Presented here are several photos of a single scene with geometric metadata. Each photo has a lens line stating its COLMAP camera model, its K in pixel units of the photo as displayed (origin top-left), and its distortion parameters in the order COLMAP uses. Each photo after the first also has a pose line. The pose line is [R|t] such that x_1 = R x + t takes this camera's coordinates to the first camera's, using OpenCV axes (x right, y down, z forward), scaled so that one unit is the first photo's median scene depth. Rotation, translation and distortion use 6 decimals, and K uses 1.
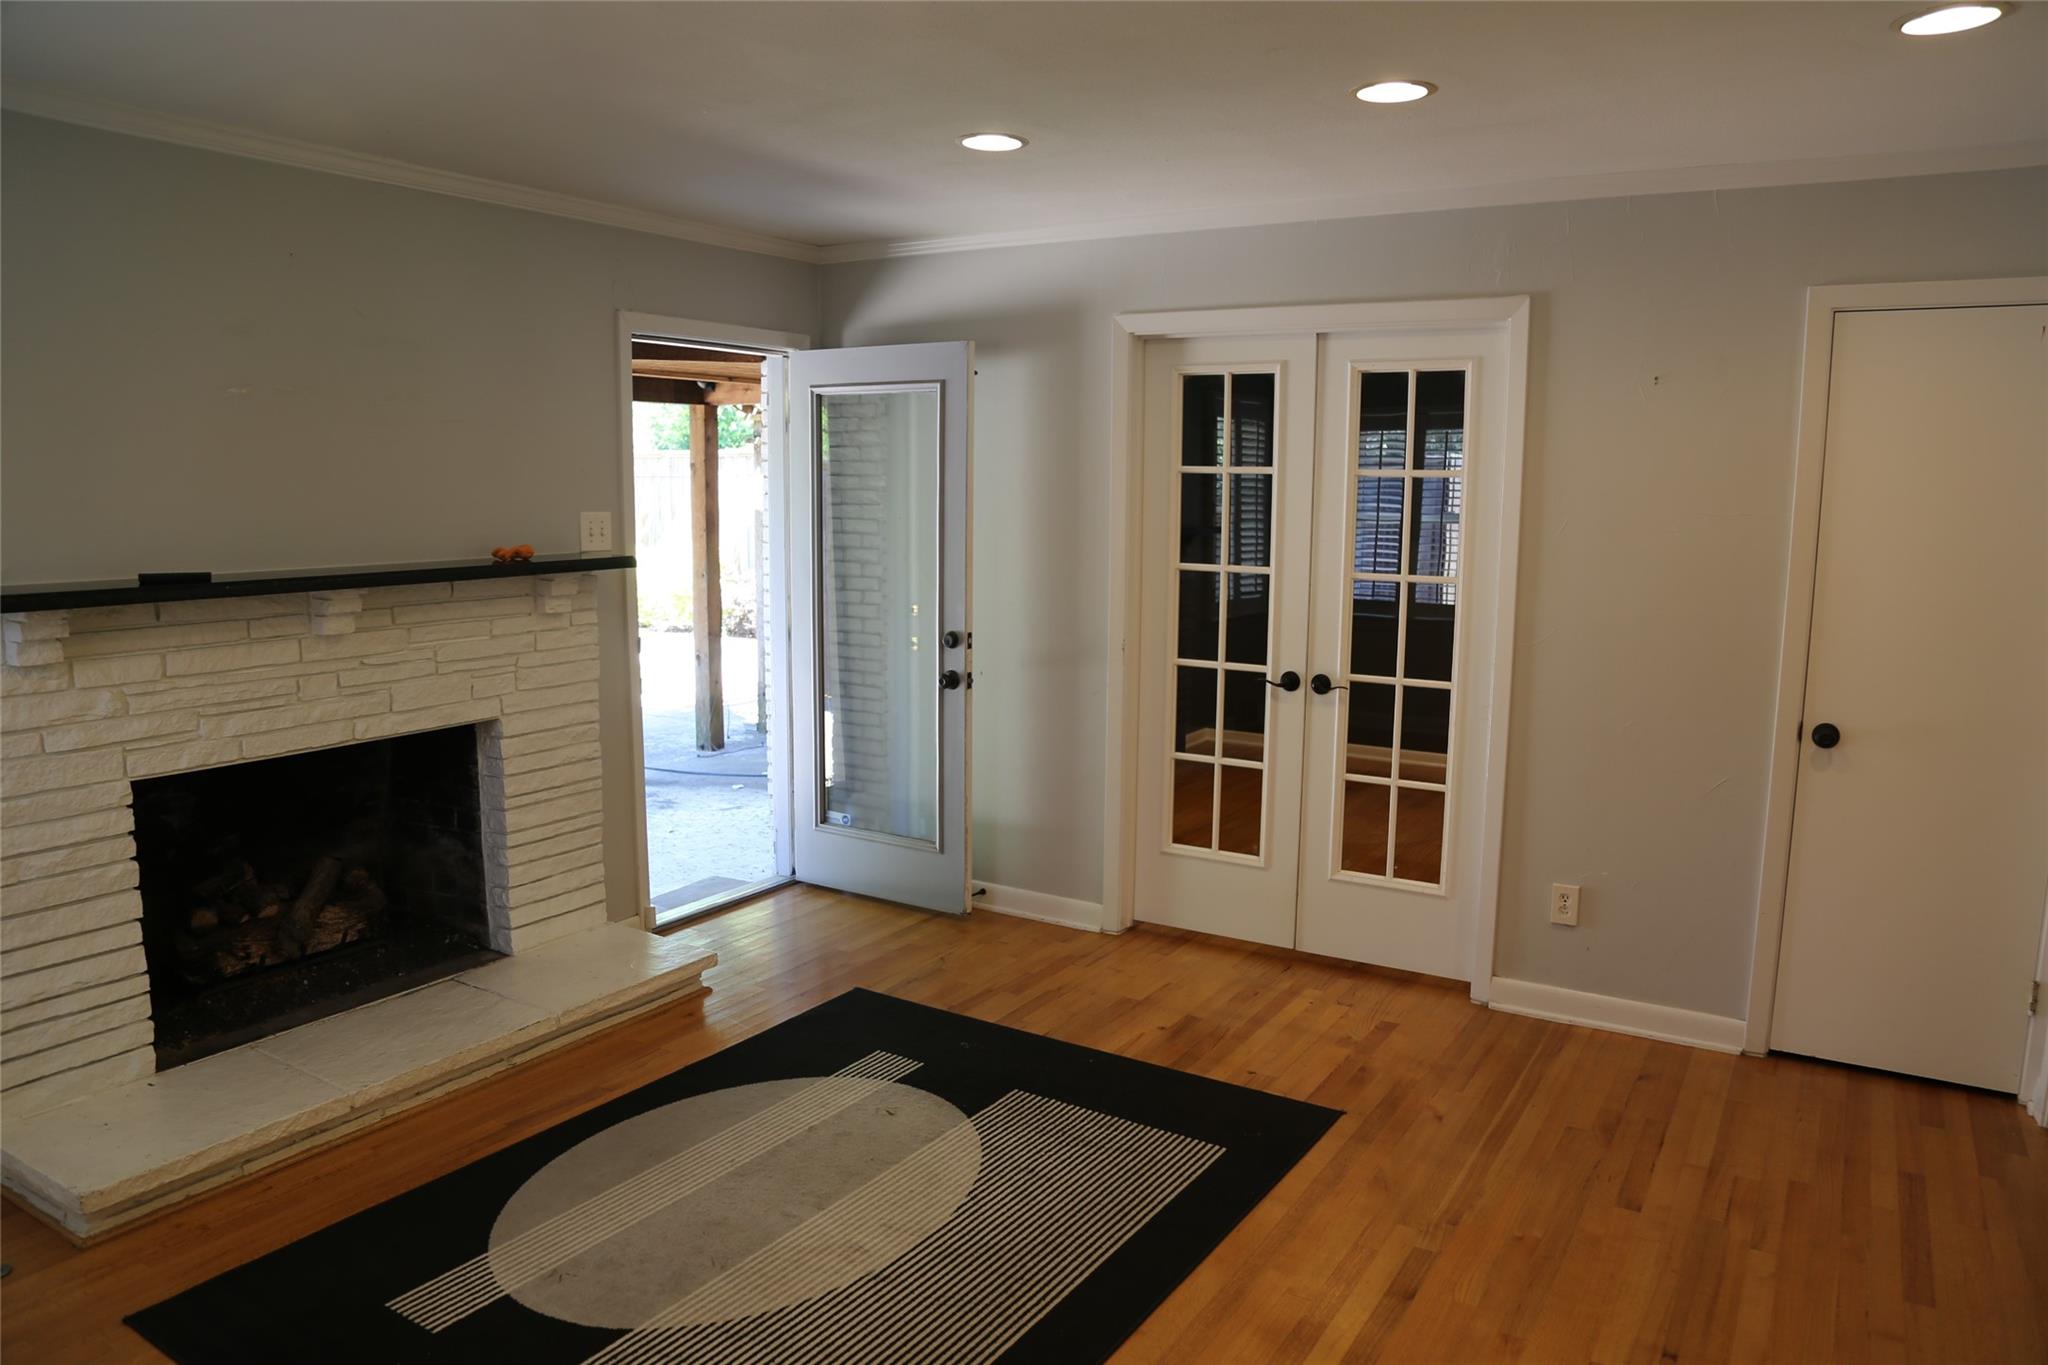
lens RADIAL K [[1411.2, 0, 1033.8], [0, 1411.2, 686.0], [0, 0, 1]] dist [-0.117346, 0.067376]
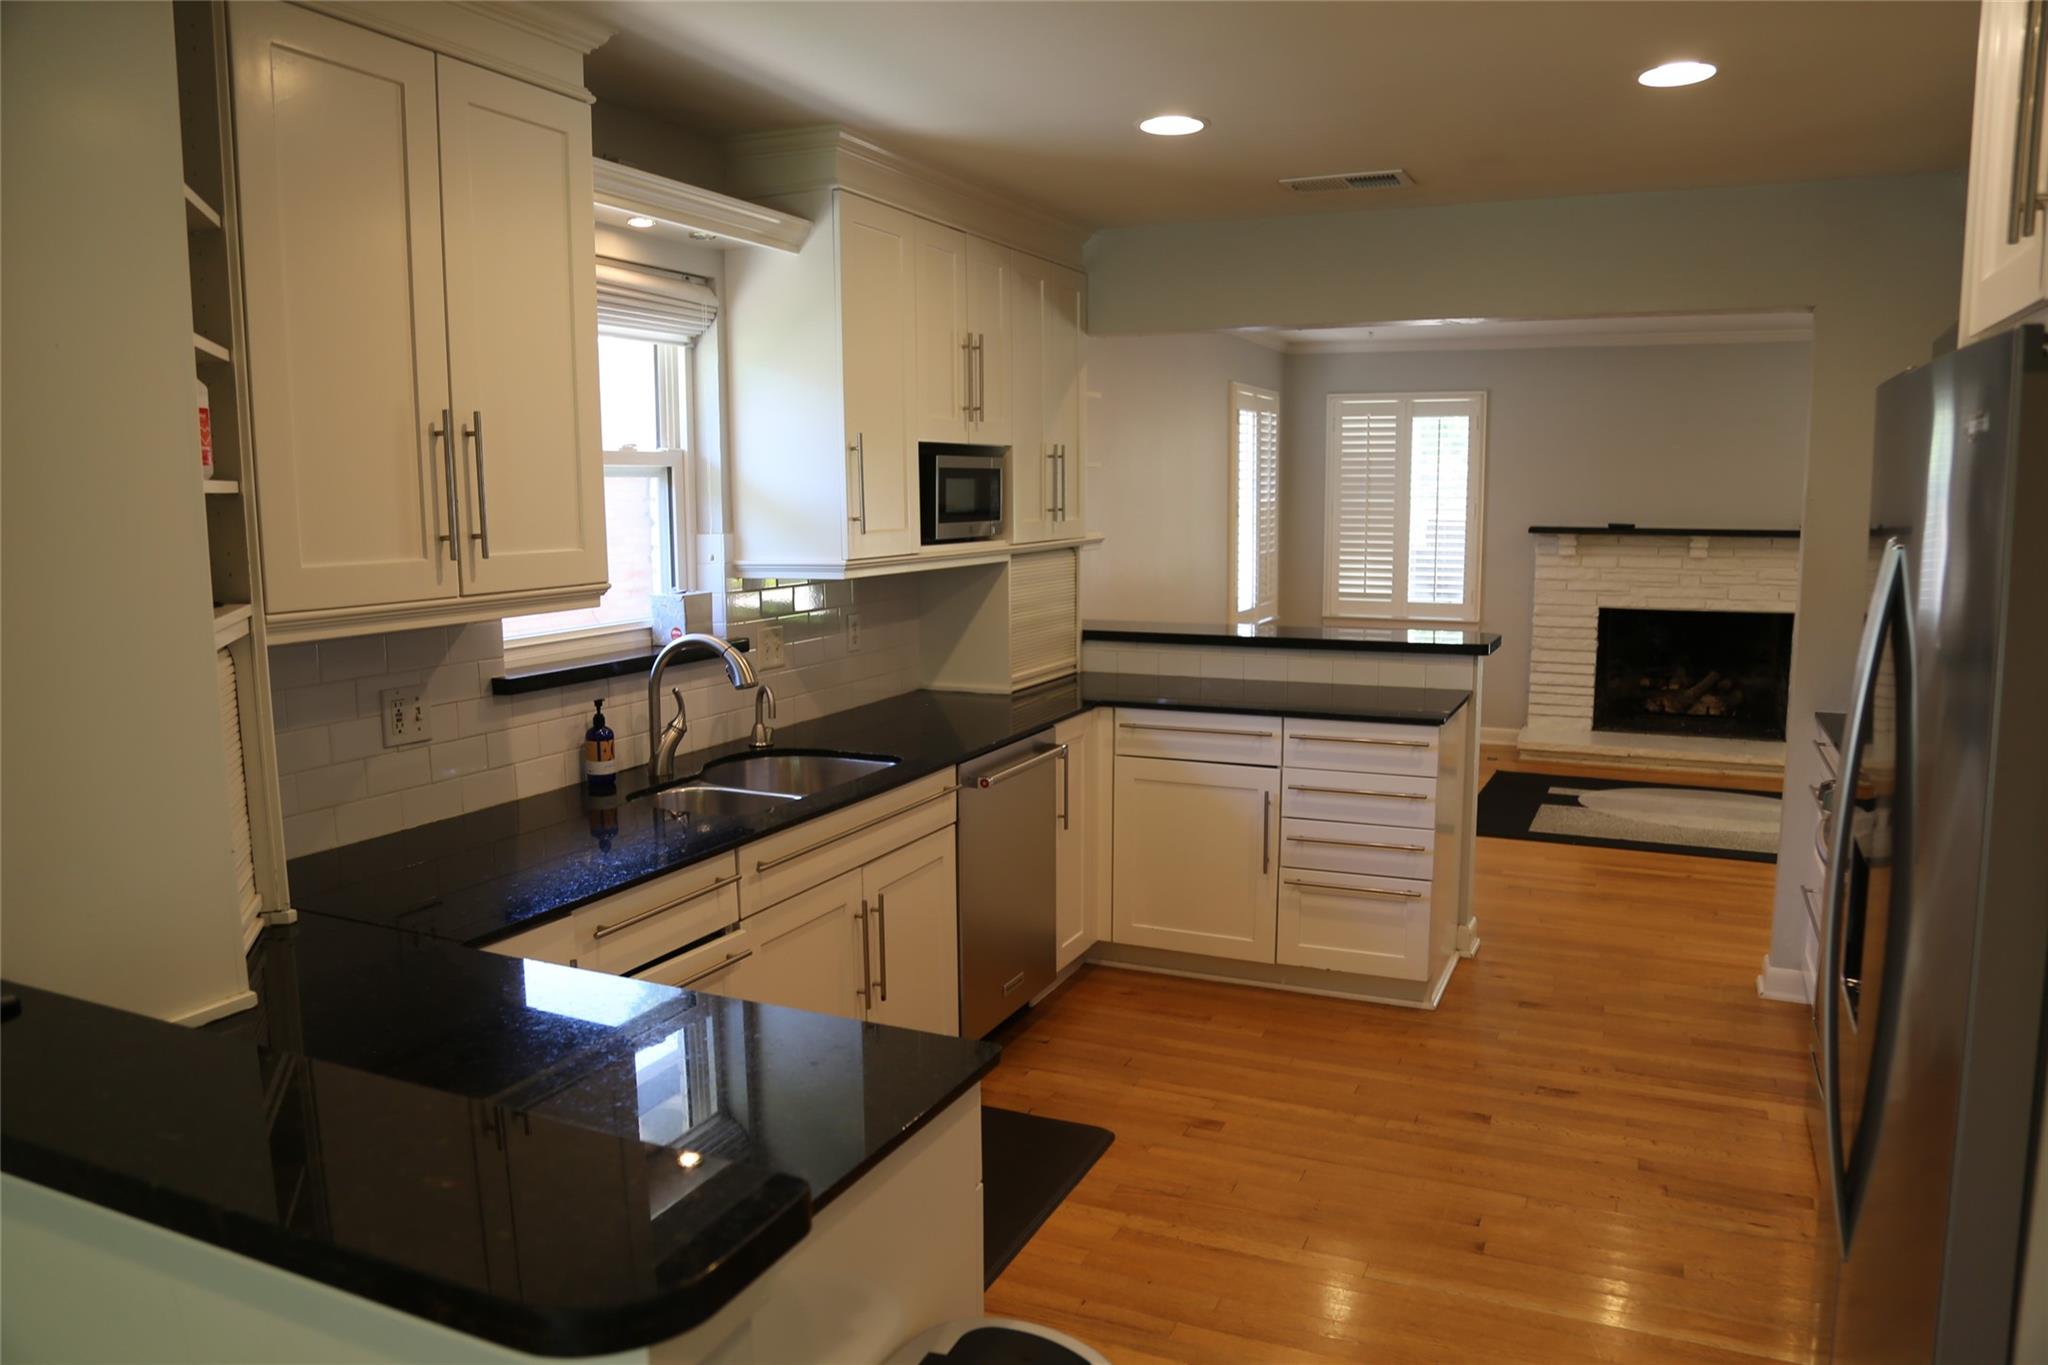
lens RADIAL K [[1411.2, 0, 1033.8], [0, 1411.2, 686.0], [0, 0, 1]] dist [-0.117346, 0.067376]
pose [[0.144665, 0.125868, -0.981442, 1.447763], [-0.139773, 0.984530, 0.105661, 0.076472], [0.979559, 0.121893, 0.160020, -0.337441]]
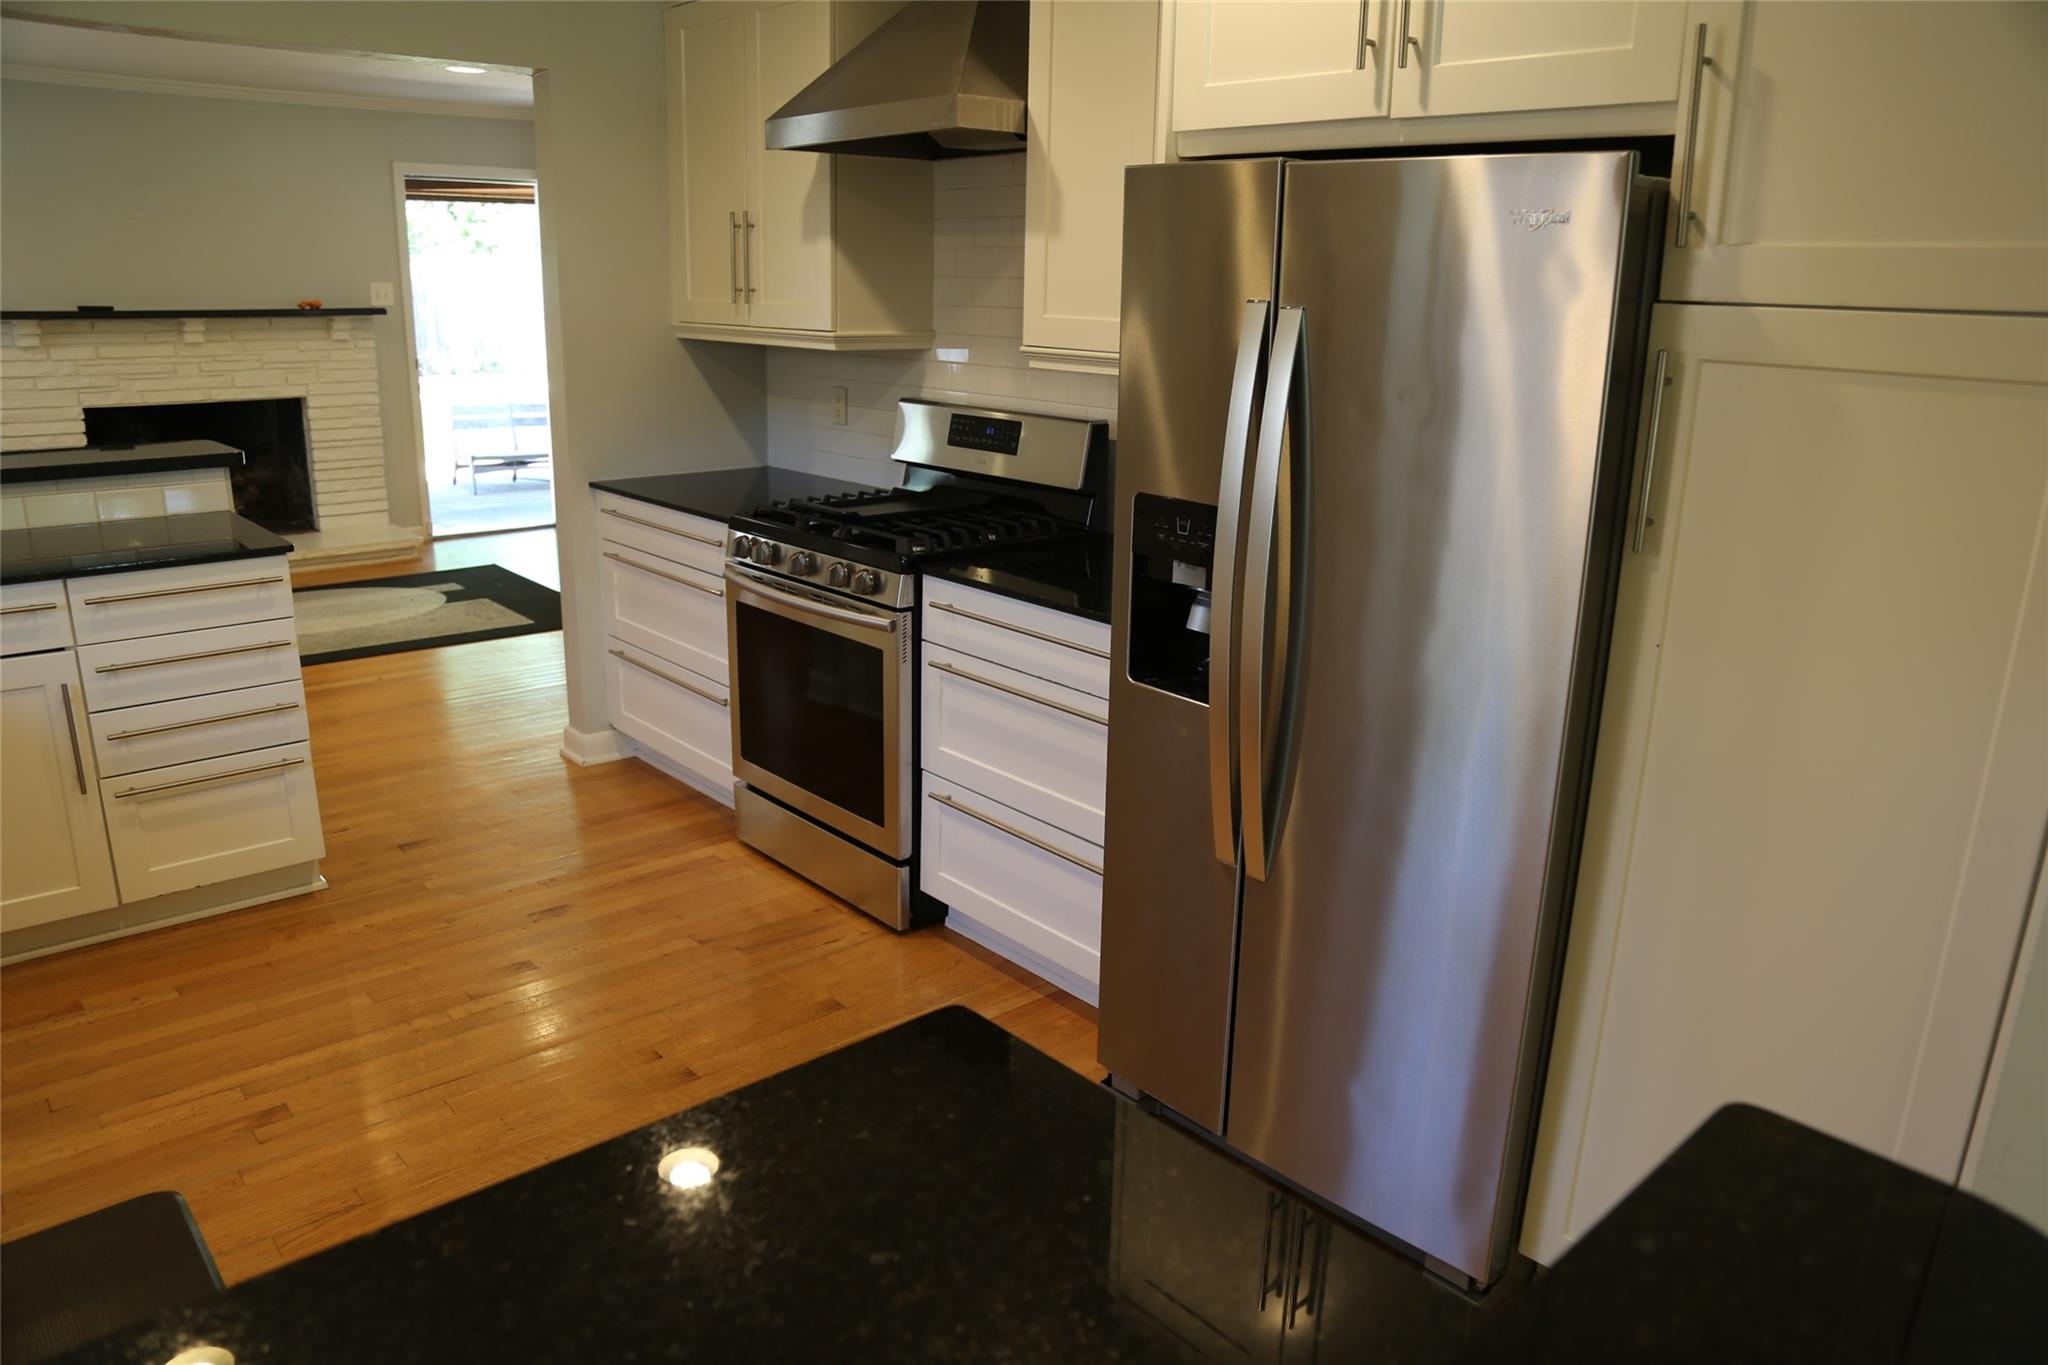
lens RADIAL K [[1411.2, 0, 1033.8], [0, 1411.2, 686.0], [0, 0, 1]] dist [-0.117346, 0.067376]
pose [[0.963348, 0.087309, -0.253649, 1.126550], [-0.054346, 0.989466, 0.134179, 0.117199], [0.262692, -0.115476, 0.957945, -0.561609]]
